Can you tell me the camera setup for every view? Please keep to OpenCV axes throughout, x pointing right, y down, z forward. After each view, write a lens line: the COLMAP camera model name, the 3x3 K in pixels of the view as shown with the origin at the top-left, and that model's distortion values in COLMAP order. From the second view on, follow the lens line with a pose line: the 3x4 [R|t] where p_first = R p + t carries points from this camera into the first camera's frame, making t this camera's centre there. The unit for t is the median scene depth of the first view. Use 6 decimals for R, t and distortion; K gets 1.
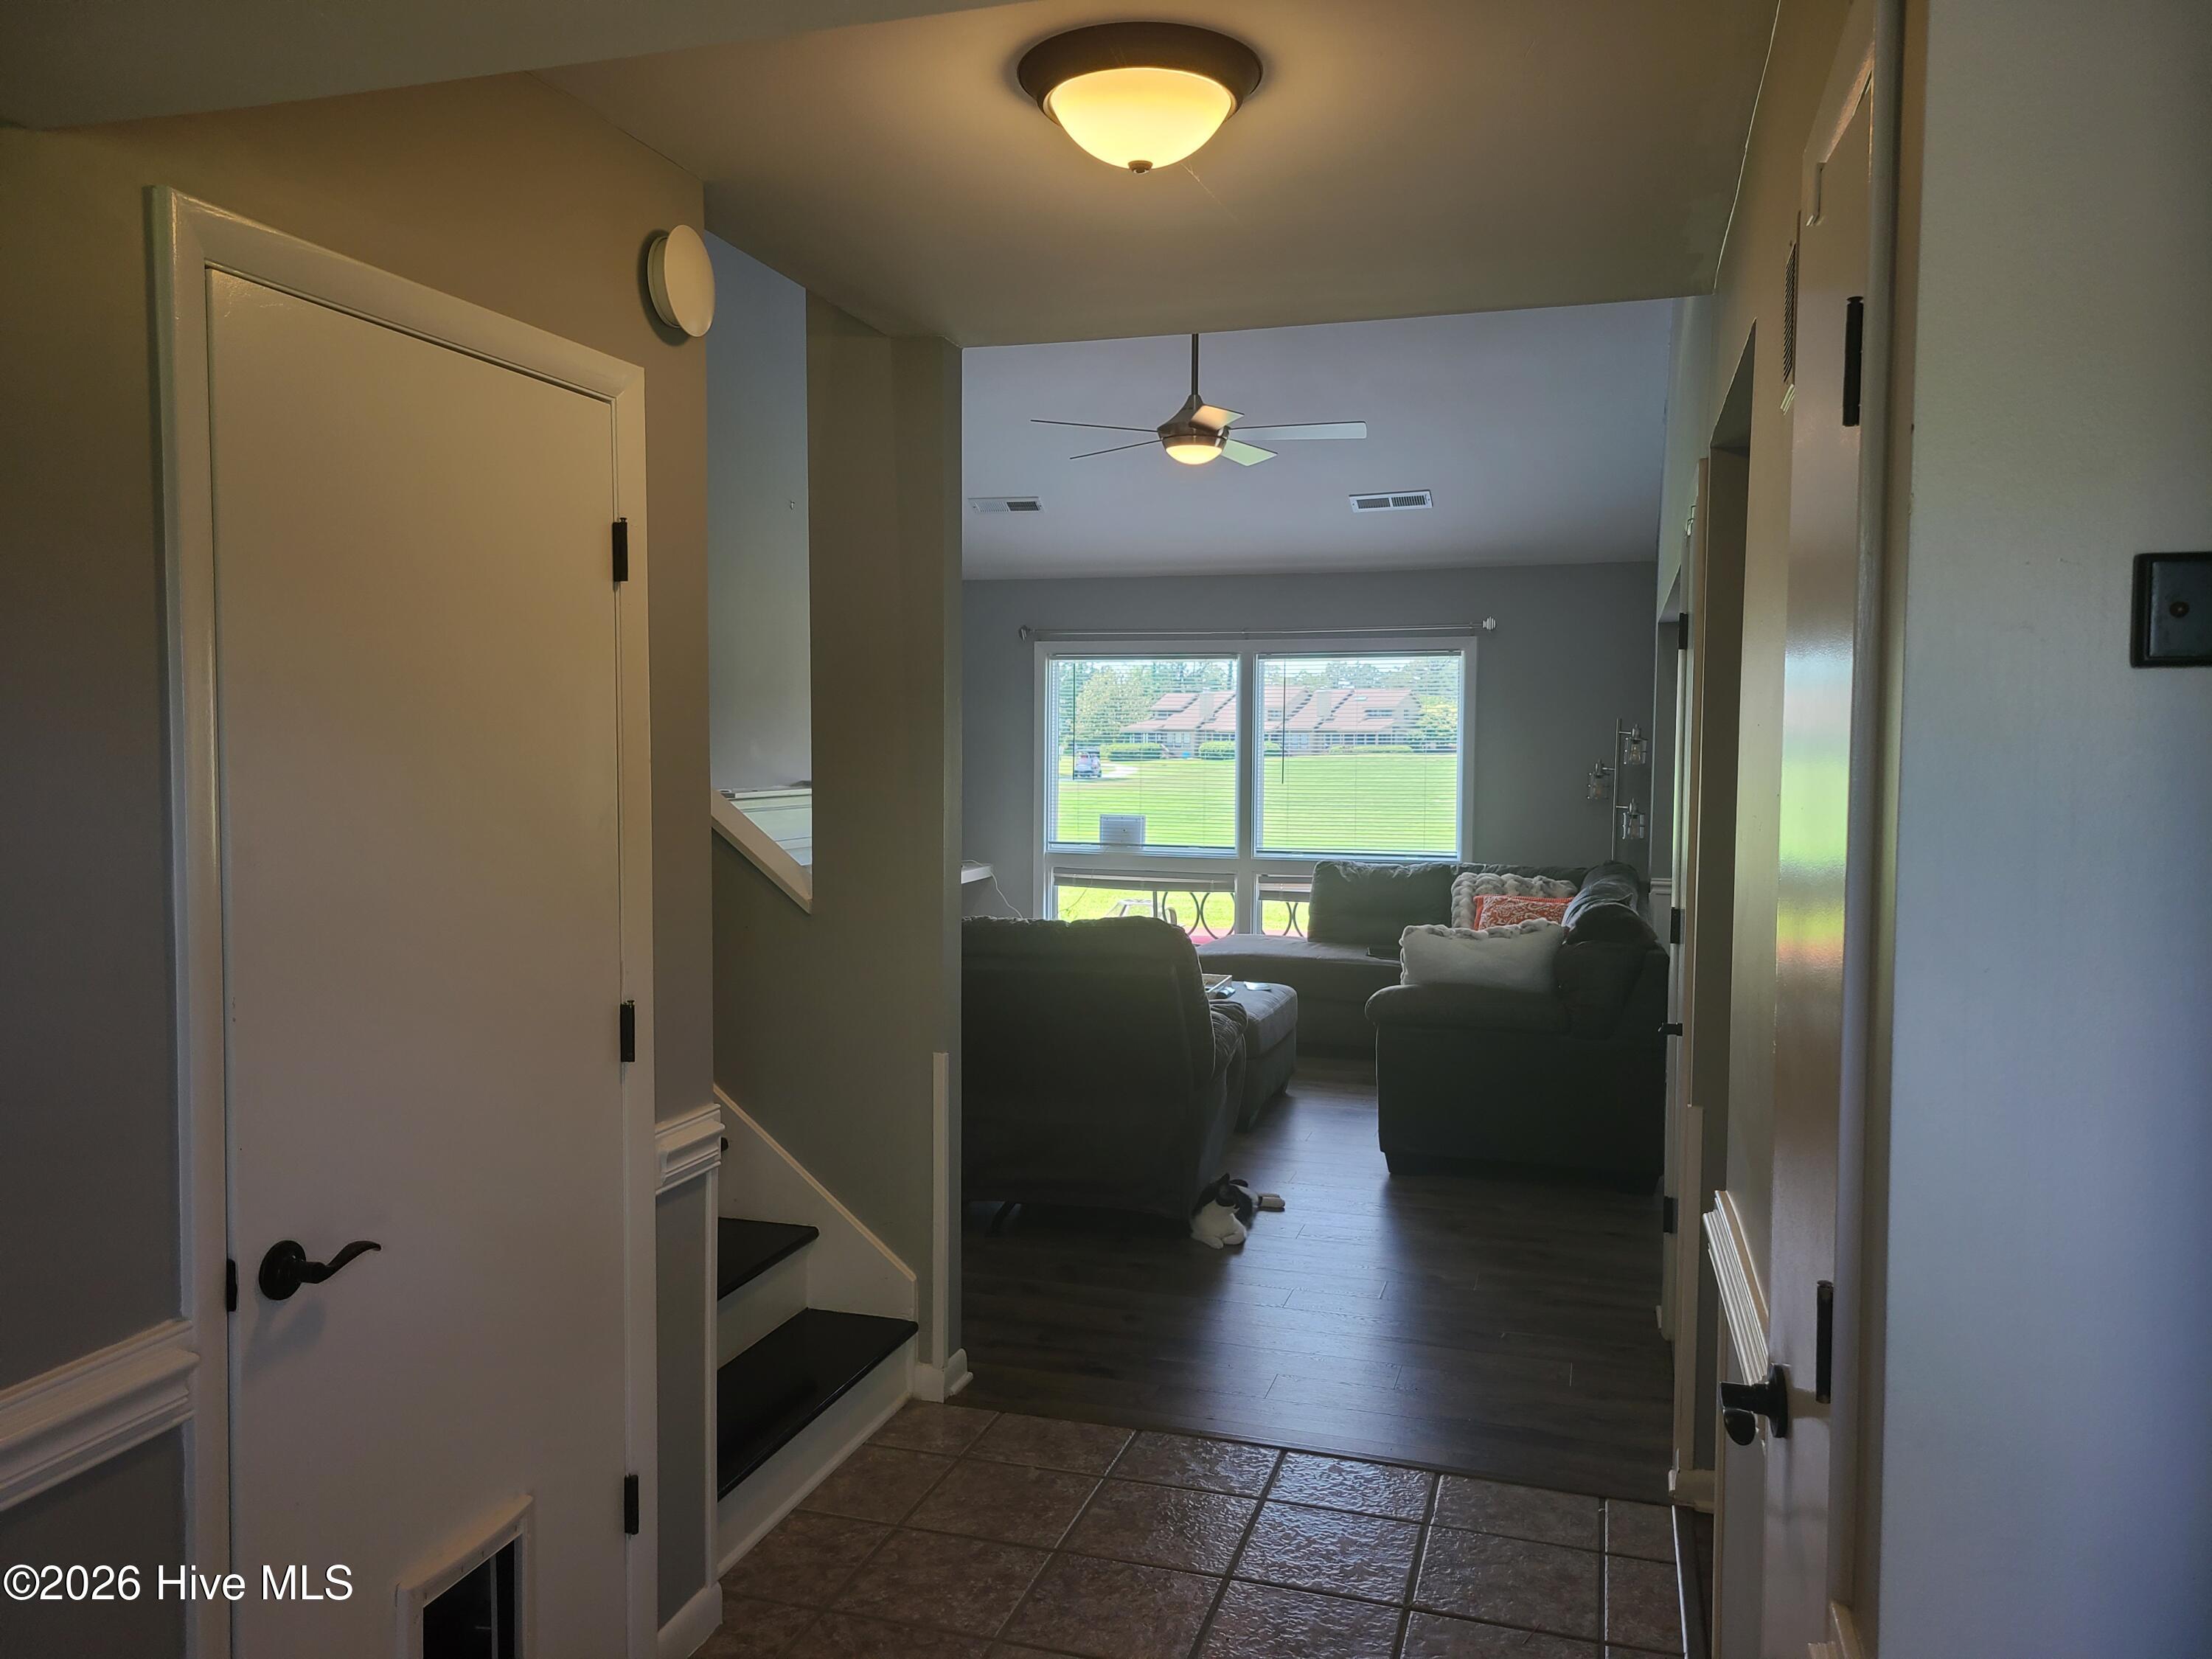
lens RADIAL K [[1649.6, 0, 1106.0], [0, 1649.6, 829.5], [0, 0, 1]] dist [-0.000134, -0.000383]
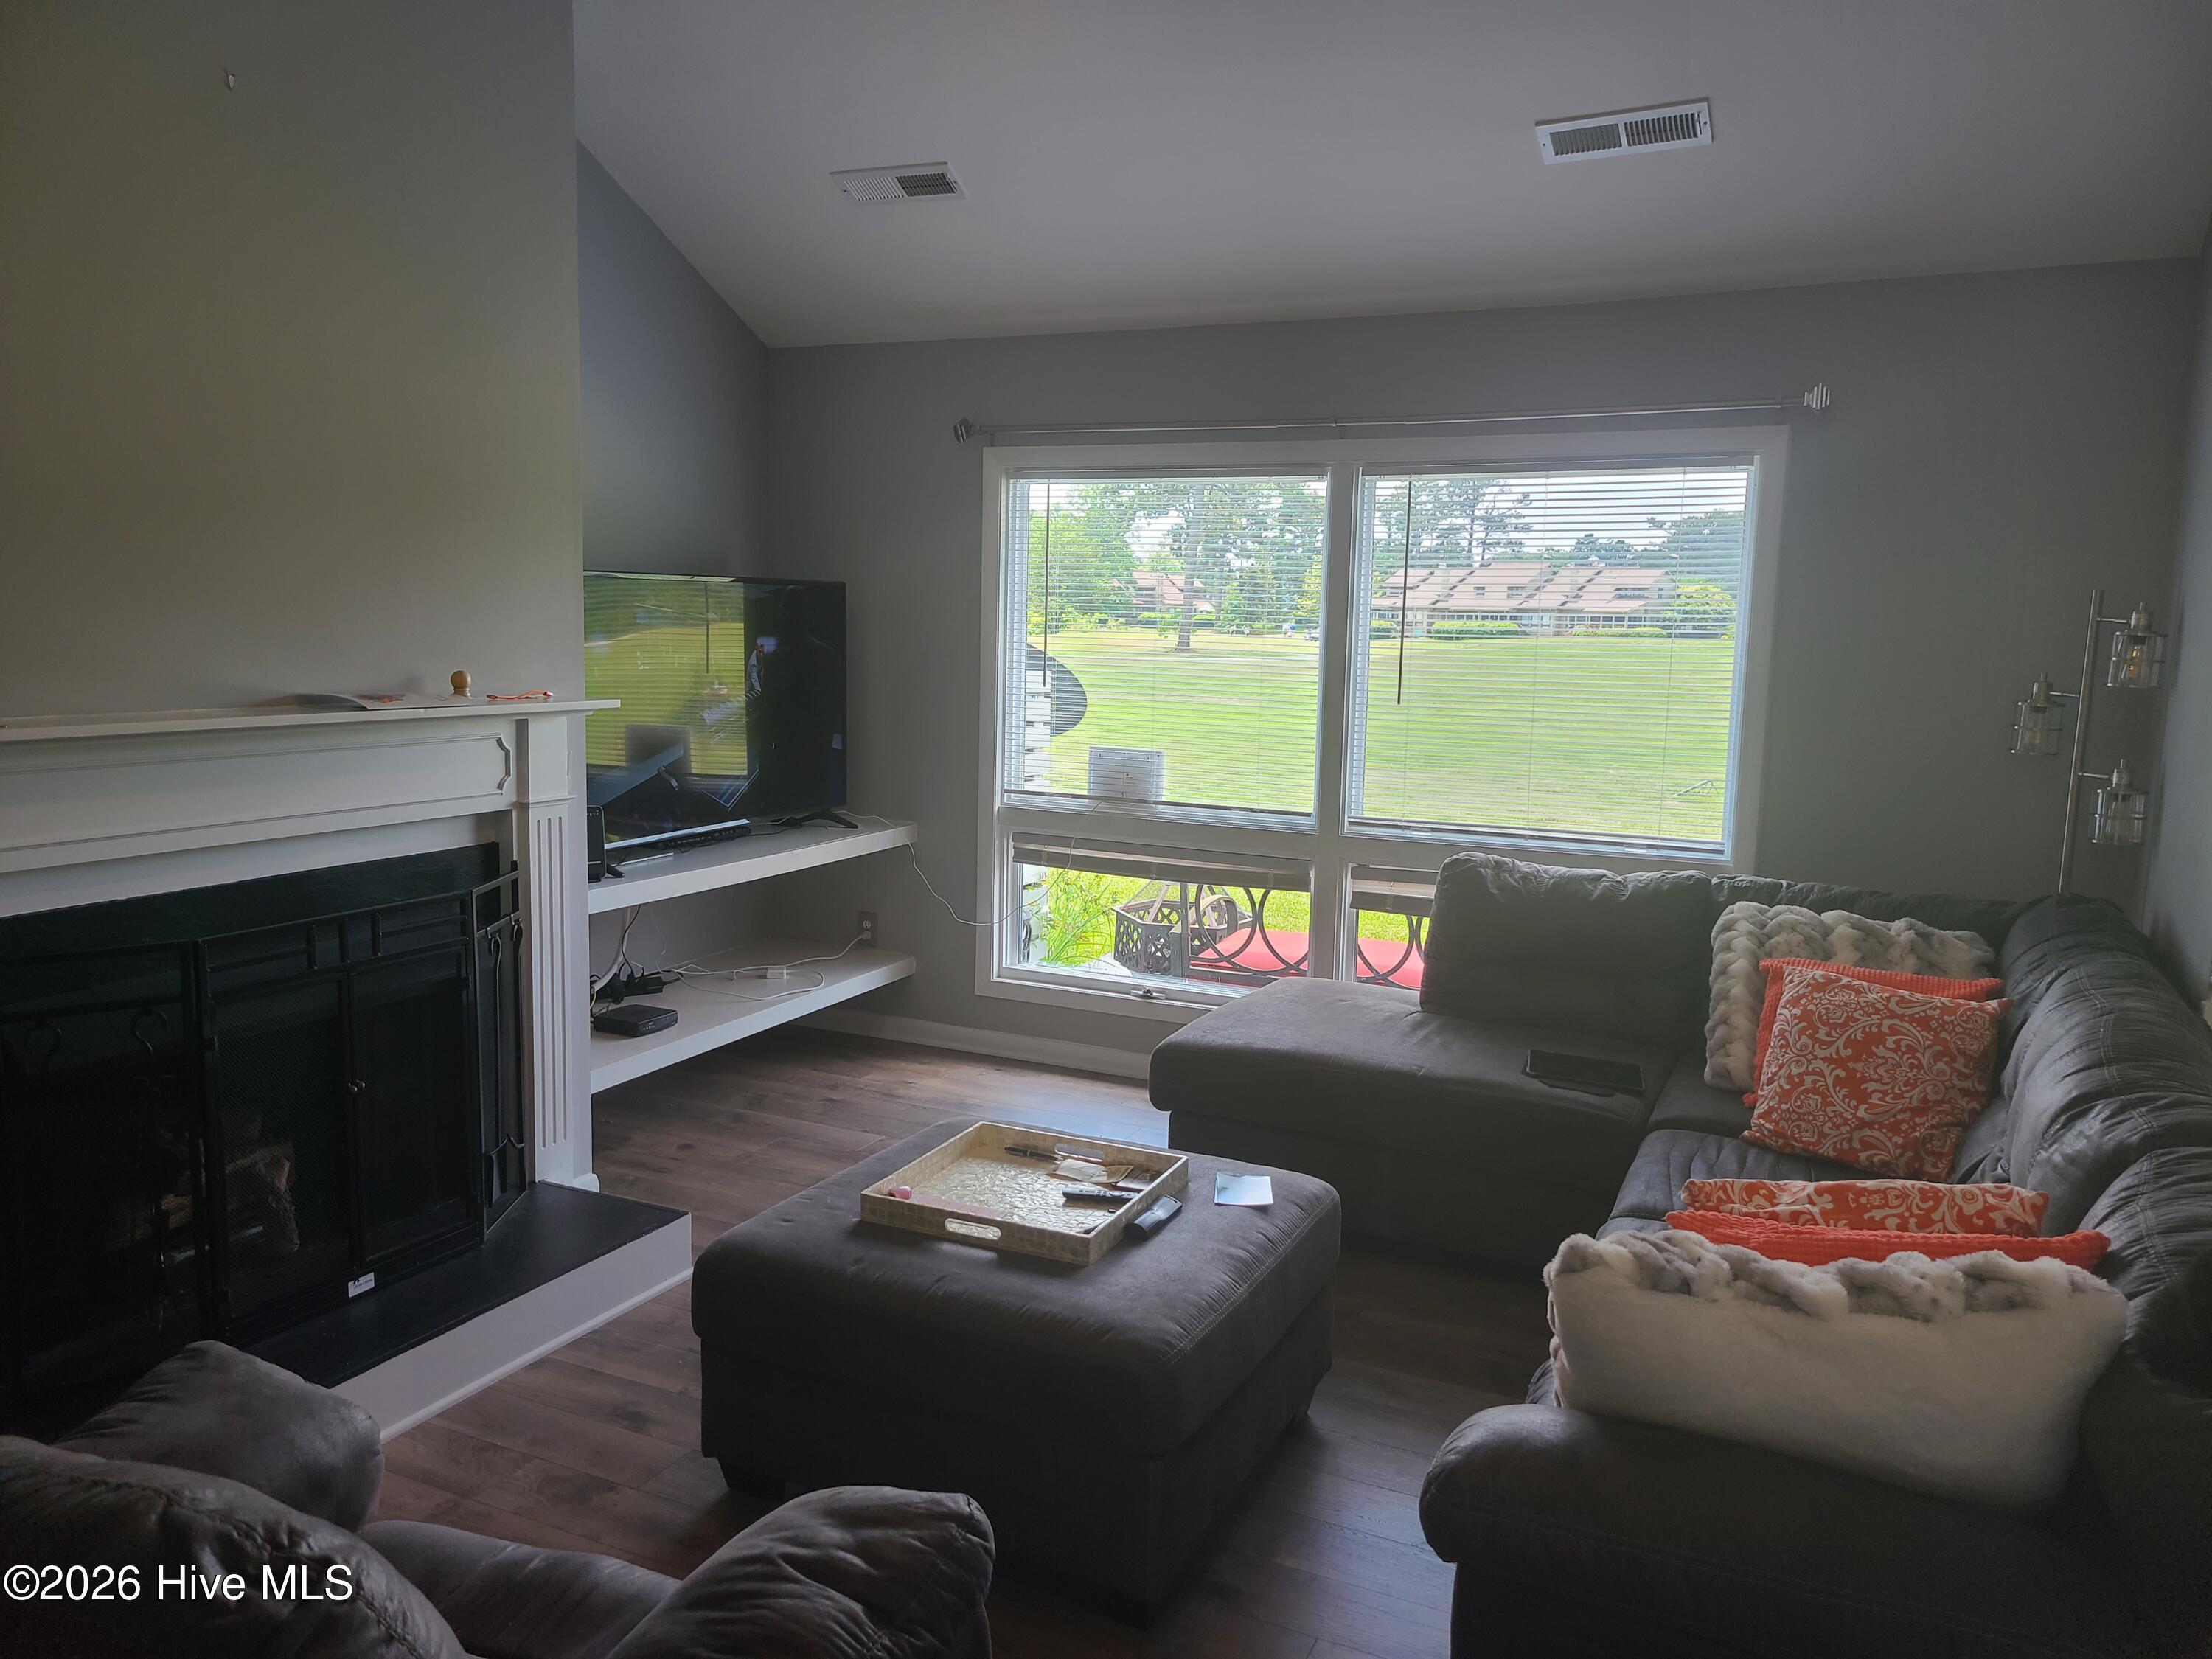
lens RADIAL K [[1664.6, 0, 1088.8], [0, 1664.6, 821.1], [0, 0, 1]] dist [0.027060, -0.000846]
pose [[0.988982, 0.033116, -0.144283, 0.087589], [-0.023158, 0.997267, 0.070156, -0.025849], [0.146212, -0.066041, 0.987046, 0.438833]]
